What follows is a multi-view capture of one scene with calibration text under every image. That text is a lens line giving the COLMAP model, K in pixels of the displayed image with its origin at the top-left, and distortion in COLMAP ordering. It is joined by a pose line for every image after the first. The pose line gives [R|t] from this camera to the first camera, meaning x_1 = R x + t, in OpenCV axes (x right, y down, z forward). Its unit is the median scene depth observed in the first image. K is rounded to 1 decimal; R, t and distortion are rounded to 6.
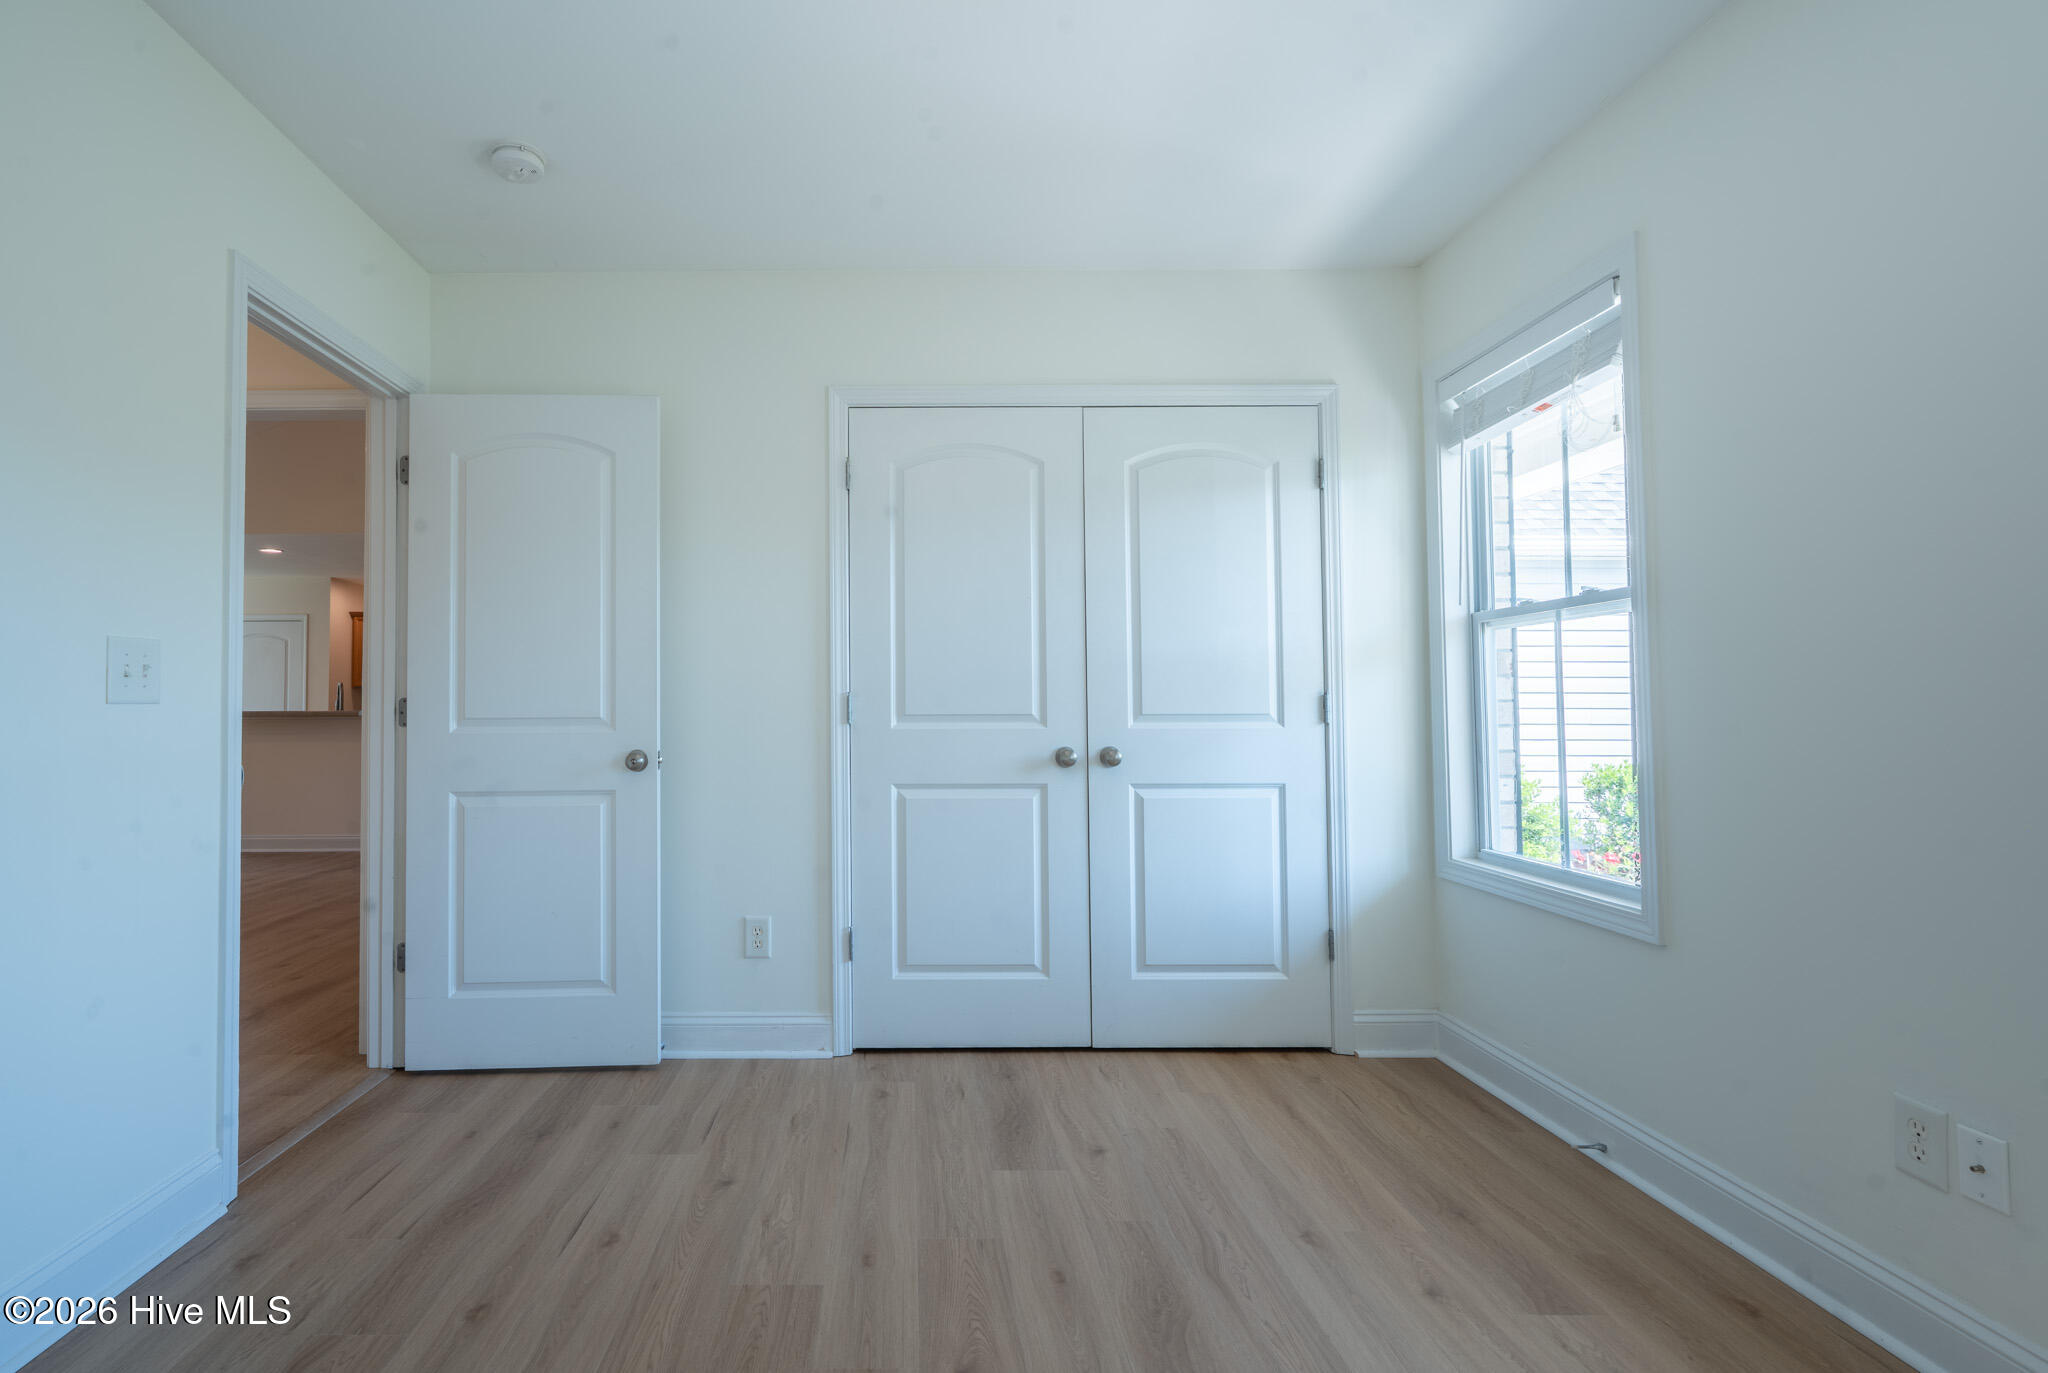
lens RADIAL K [[966.9, 0, 1025.1], [0, 966.9, 691.3], [0, 0, 1]] dist [0.000386, 0.000016]
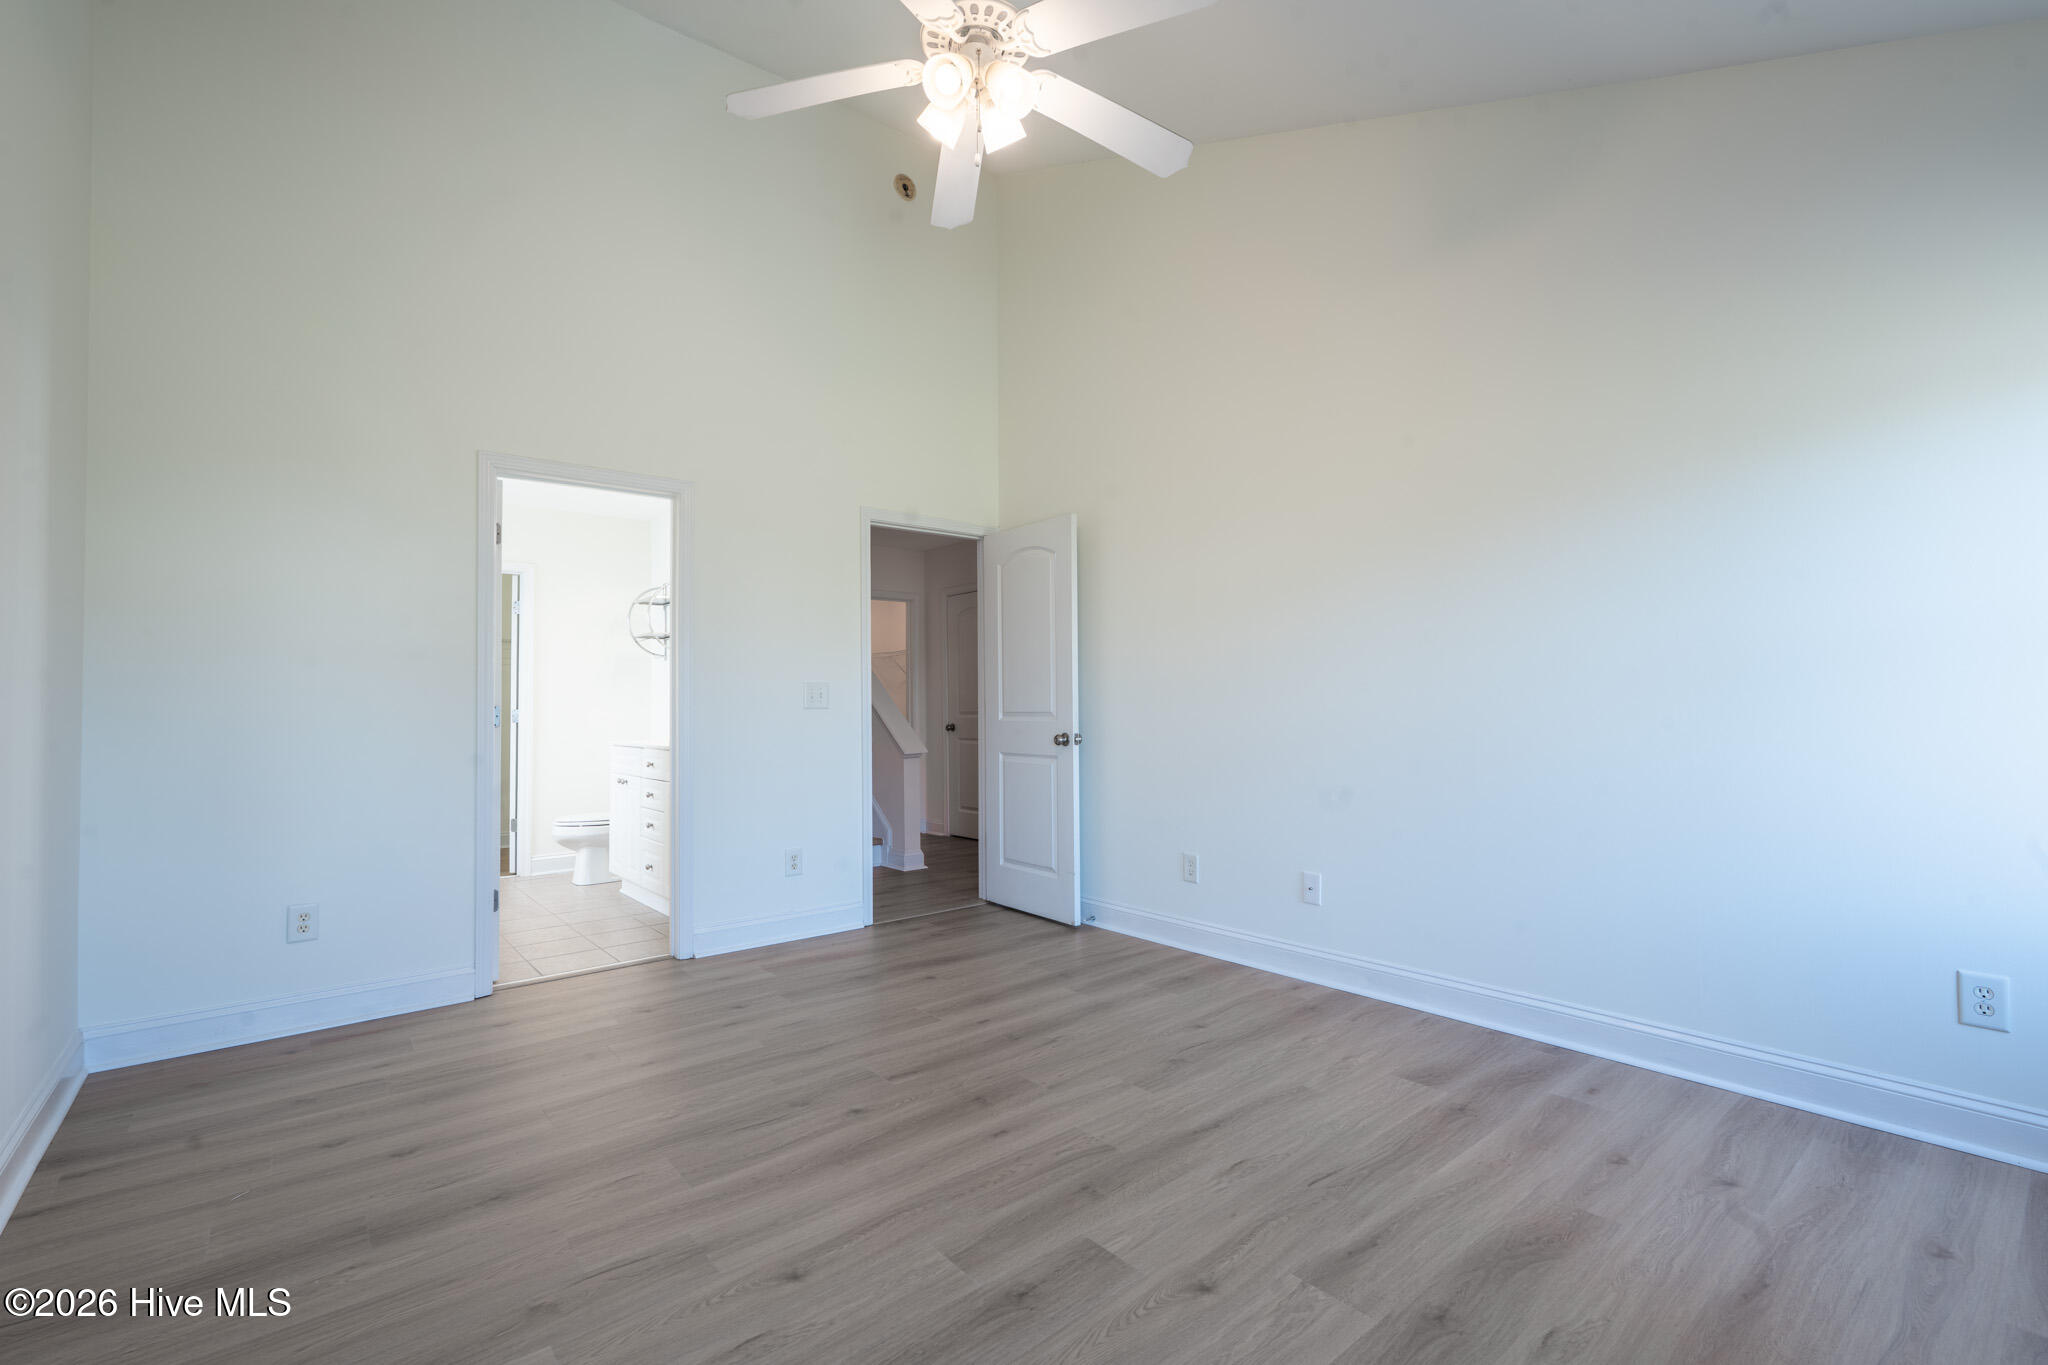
lens RADIAL K [[913.8, 0, 1022.6], [0, 913.8, 684.1], [0, 0, 1]] dist [0.002232, 0.000093]
pose [[0.601856, -0.016718, -0.798429, 0.800189], [0.024431, 0.999698, -0.002516, -0.019980], [0.798230, -0.017992, 0.602083, 0.004784]]
